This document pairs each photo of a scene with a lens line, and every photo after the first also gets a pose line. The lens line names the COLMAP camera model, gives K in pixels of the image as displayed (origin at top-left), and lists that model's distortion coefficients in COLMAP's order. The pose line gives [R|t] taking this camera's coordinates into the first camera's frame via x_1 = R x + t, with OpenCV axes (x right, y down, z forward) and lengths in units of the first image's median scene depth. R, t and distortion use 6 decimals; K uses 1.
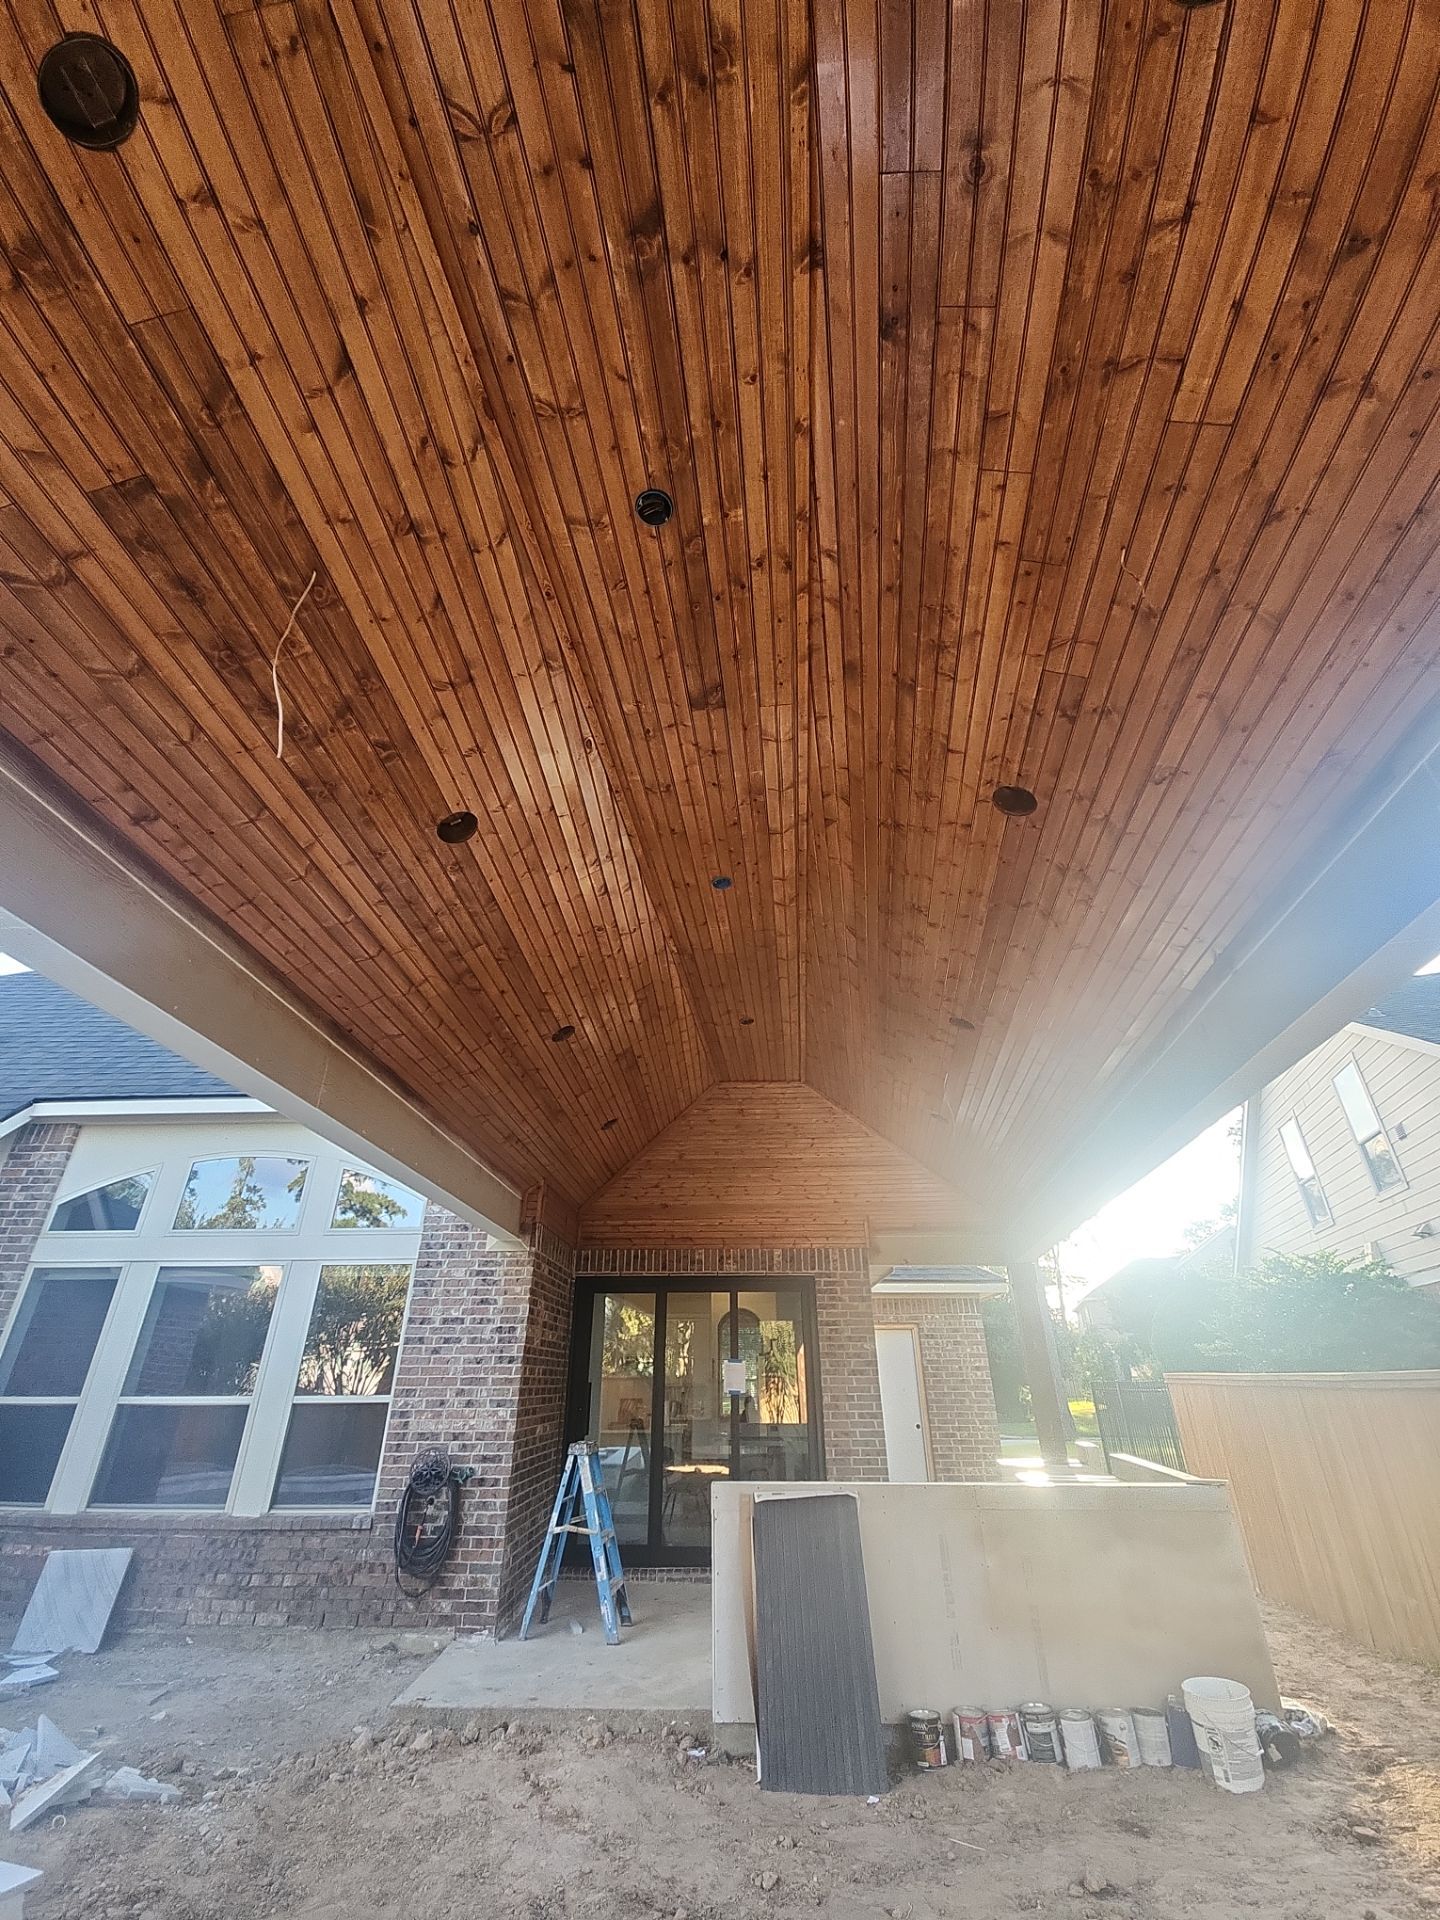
lens RADIAL K [[760.4, 0, 712.6], [0, 760.4, 963.5], [0, 0, 1]] dist [0.015510, -0.009800]
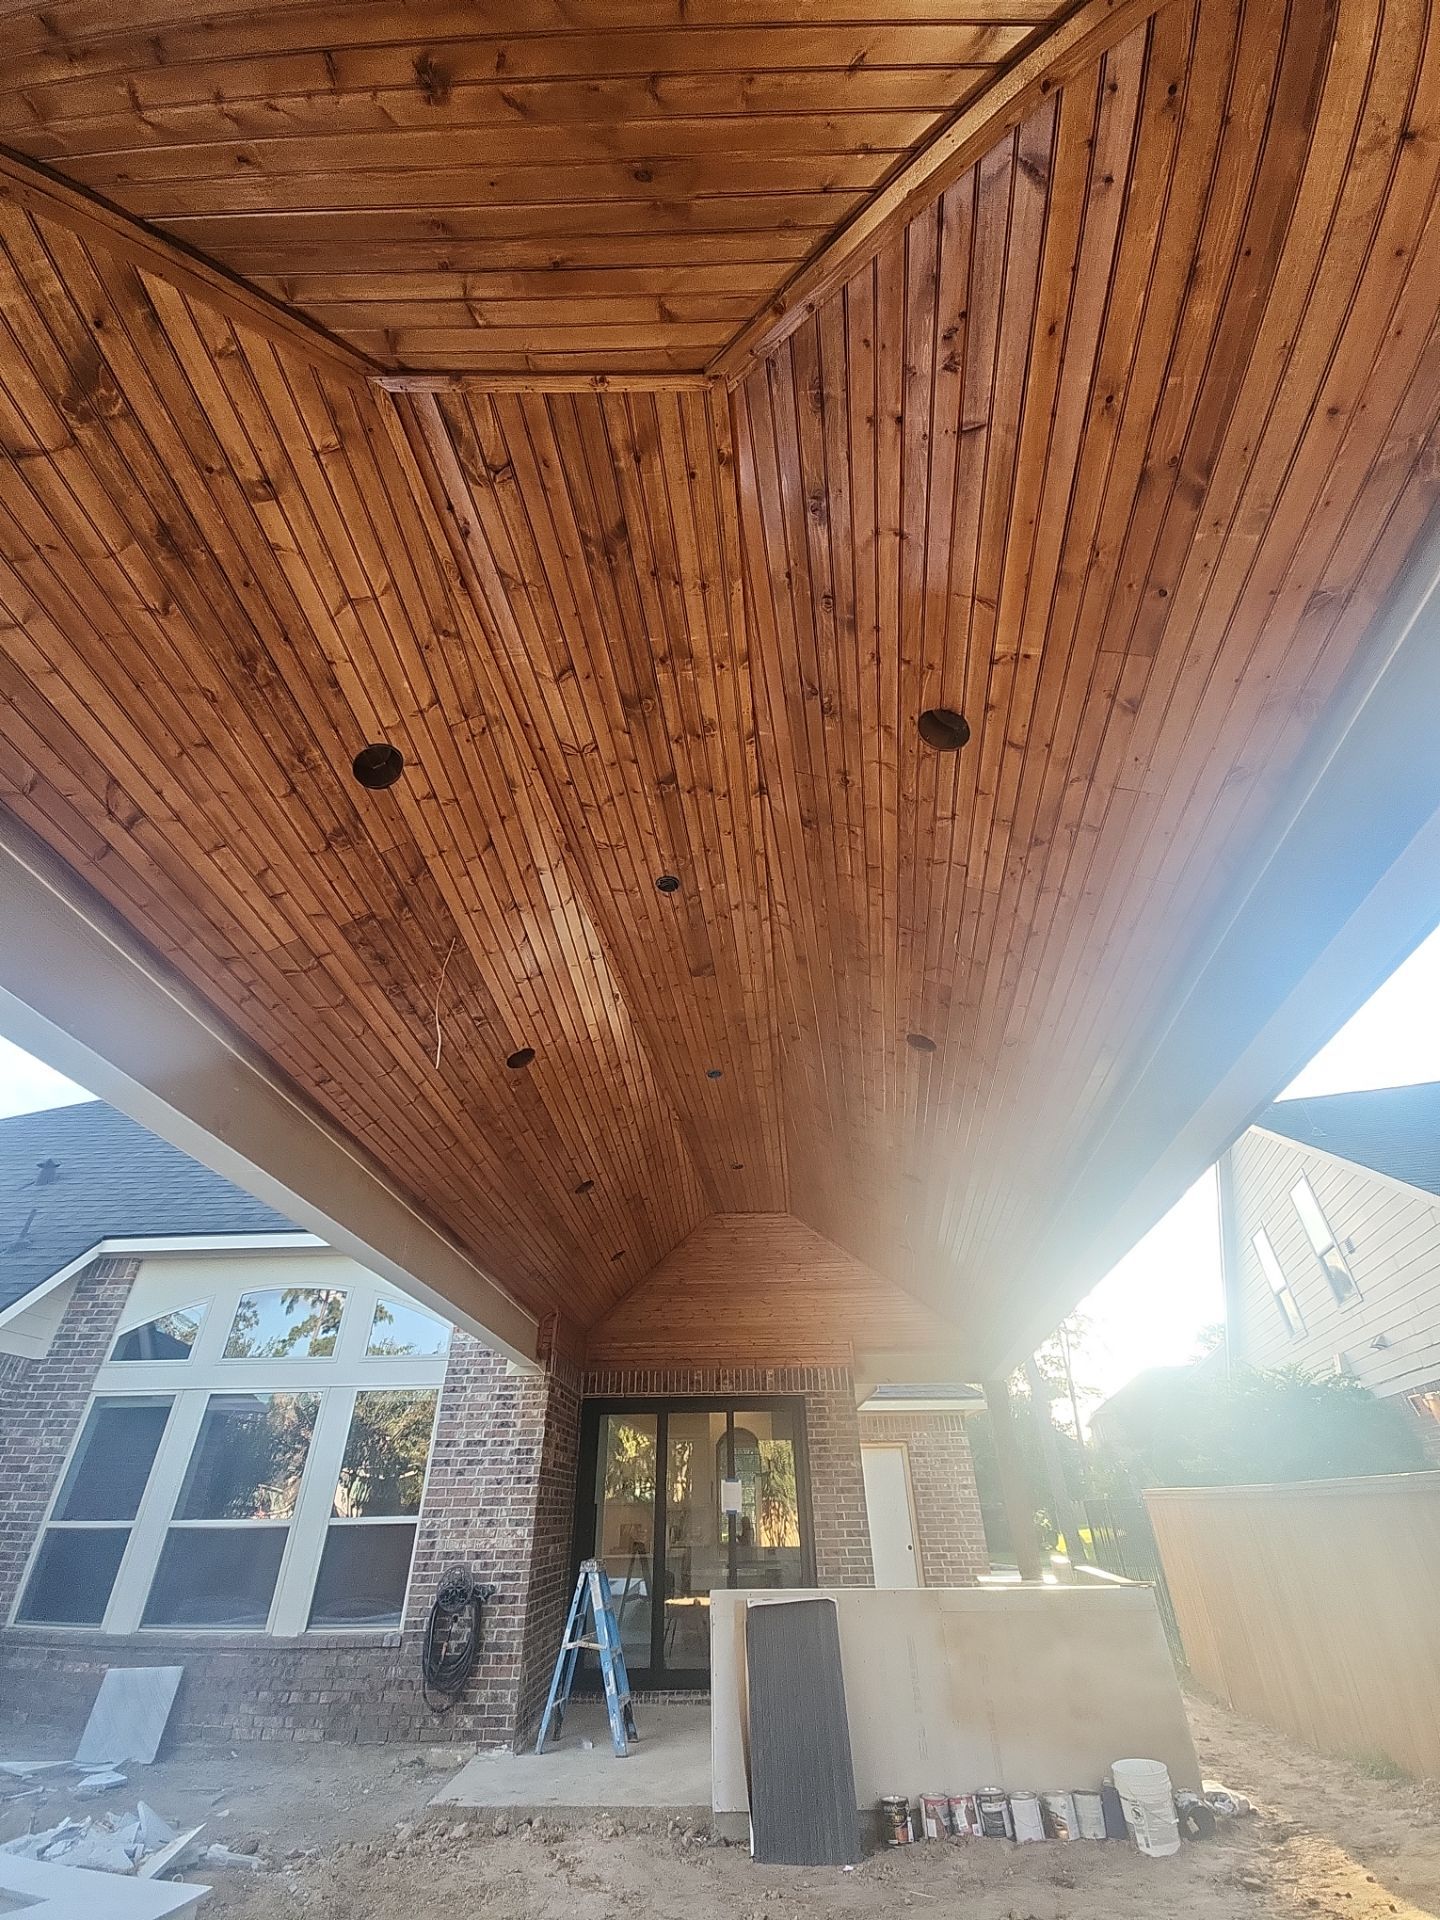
lens RADIAL K [[770.2, 0, 712.7], [0, 770.2, 959.6], [0, 0, 1]] dist [0.023436, -0.015095]
pose [[0.999953, -0.007398, 0.006202, 0.001885], [0.008073, 0.993096, -0.117023, -0.109617], [-0.005293, 0.117068, 0.993110, -0.234370]]
